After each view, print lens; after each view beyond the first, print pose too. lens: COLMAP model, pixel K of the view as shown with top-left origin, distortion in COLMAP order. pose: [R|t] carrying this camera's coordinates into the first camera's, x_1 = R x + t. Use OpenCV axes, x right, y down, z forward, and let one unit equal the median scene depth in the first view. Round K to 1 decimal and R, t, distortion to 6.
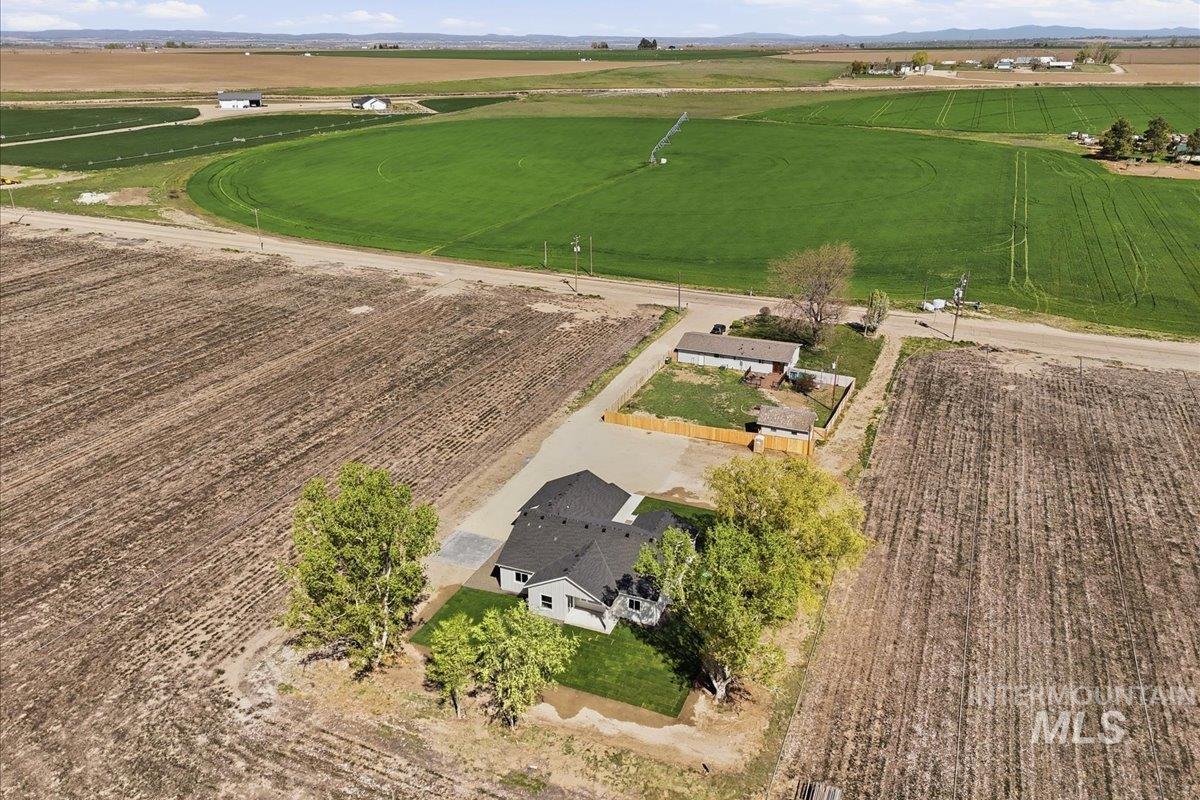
lens RADIAL K [[875.5, 0, 600.0], [0, 875.5, 400.0], [0, 0, 1]] dist [0.108727, -0.128187]
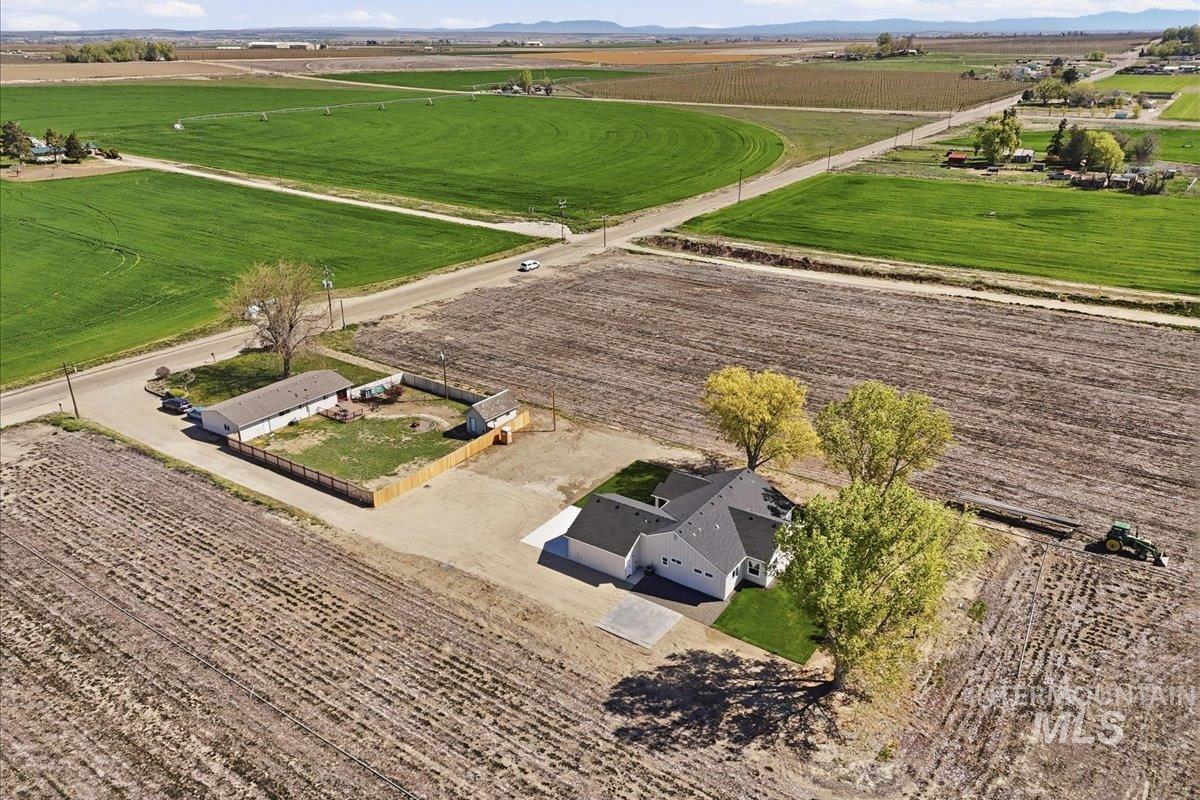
lens RADIAL K [[875.5, 0, 600.0], [0, 875.5, 400.0], [0, 0, 1]] dist [0.108727, -0.128187]
pose [[0.205075, -0.370187, 0.906038, -0.615953], [0.371996, 0.885724, 0.277689, -0.199695], [-0.905297, 0.280096, 0.319348, 0.486409]]
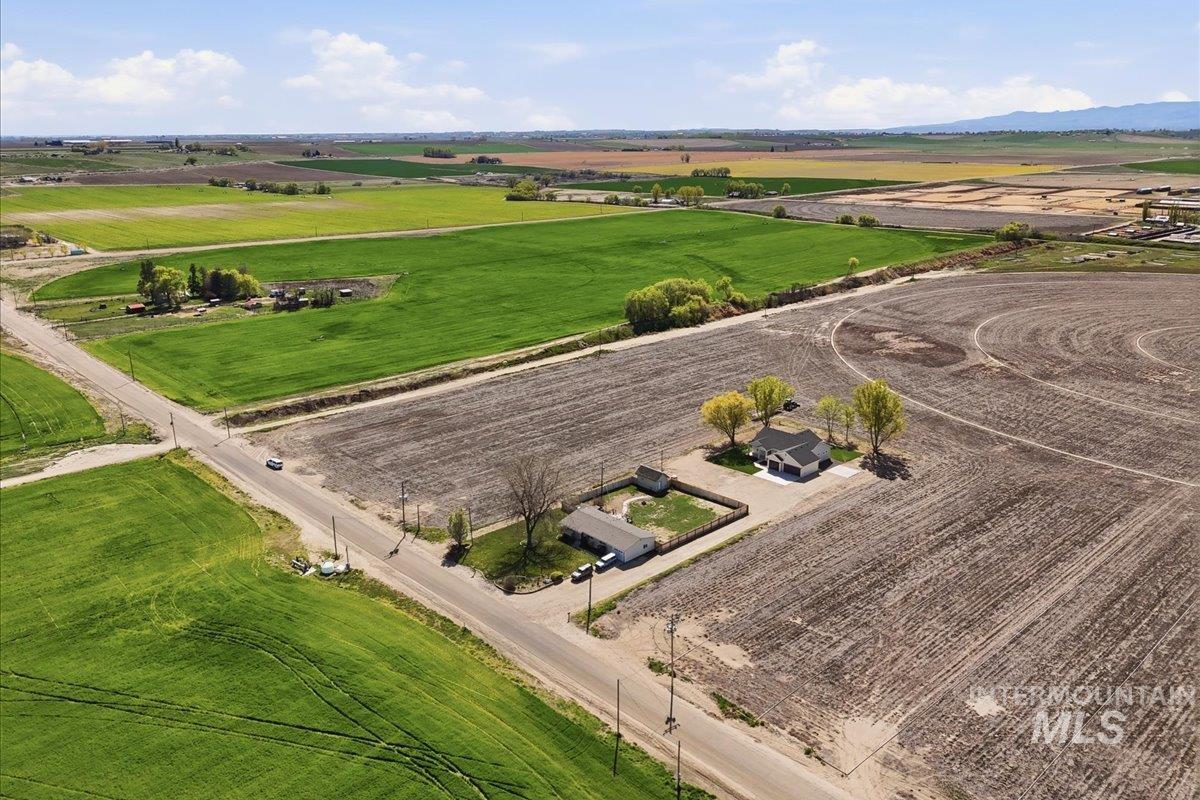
lens RADIAL K [[875.5, 0, 600.0], [0, 875.5, 400.0], [0, 0, 1]] dist [0.108727, -0.128187]
pose [[-0.915712, -0.107869, 0.387086, -0.311207], [0.160246, 0.785359, 0.597941, -1.025090], [-0.368501, 0.609570, -0.701877, 1.925708]]
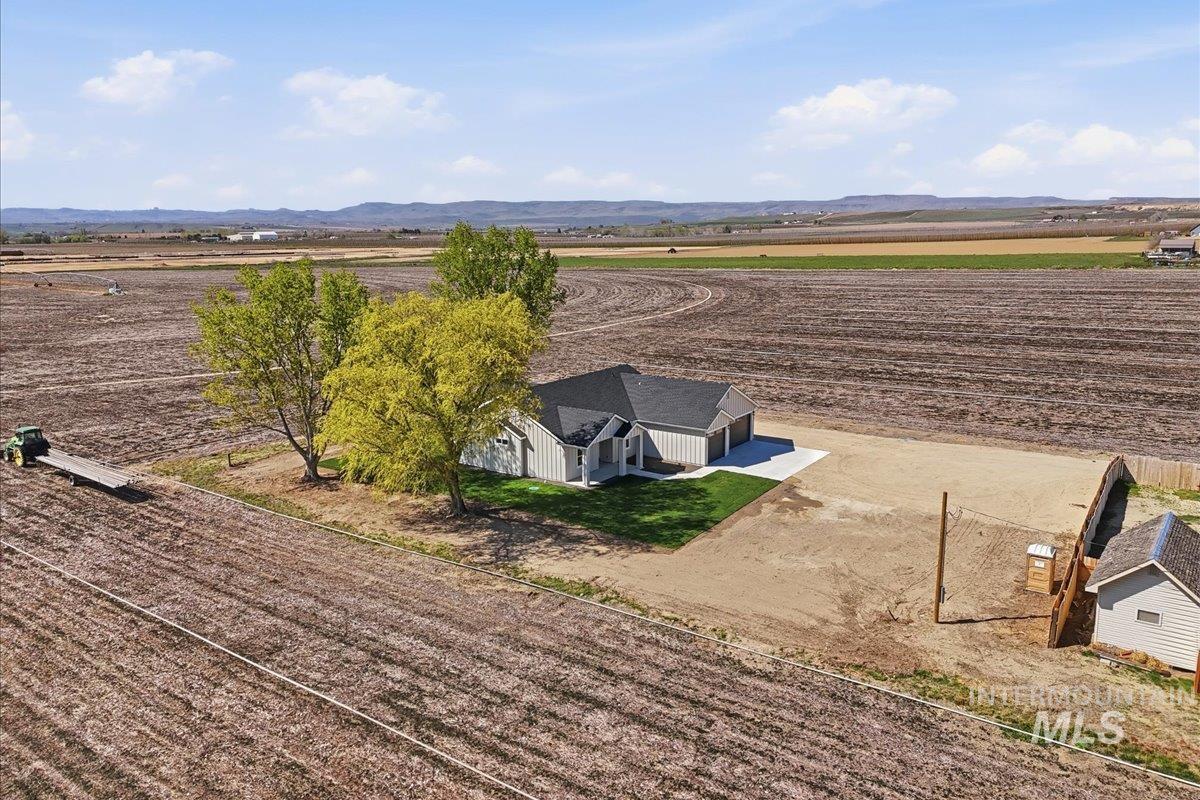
lens RADIAL K [[875.5, 0, 600.0], [0, 875.5, 400.0], [0, 0, 1]] dist [0.108727, -0.128187]
pose [[-0.223842, 0.197127, -0.954482, 0.496261], [-0.358140, 0.894179, 0.268663, -0.042922], [0.906438, 0.401976, -0.129556, 0.736252]]
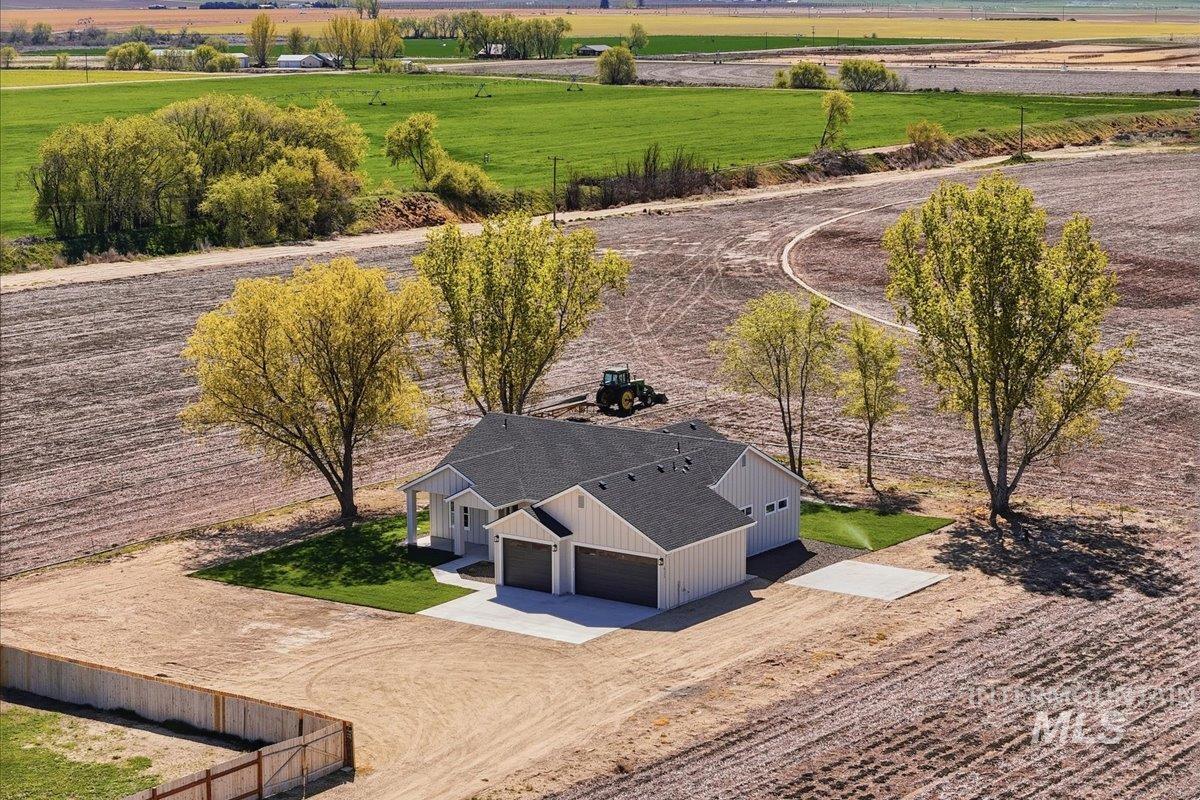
lens RADIAL K [[2410.3, 0, 600.0], [0, 2410.3, 400.0], [0, 0, 1]] dist [-0.439061, 3.934576]
pose [[-0.972964, -0.032620, 0.228643, -0.210299], [0.092763, 0.851423, 0.516211, -0.400230], [-0.211511, 0.523464, -0.825378, 1.414572]]
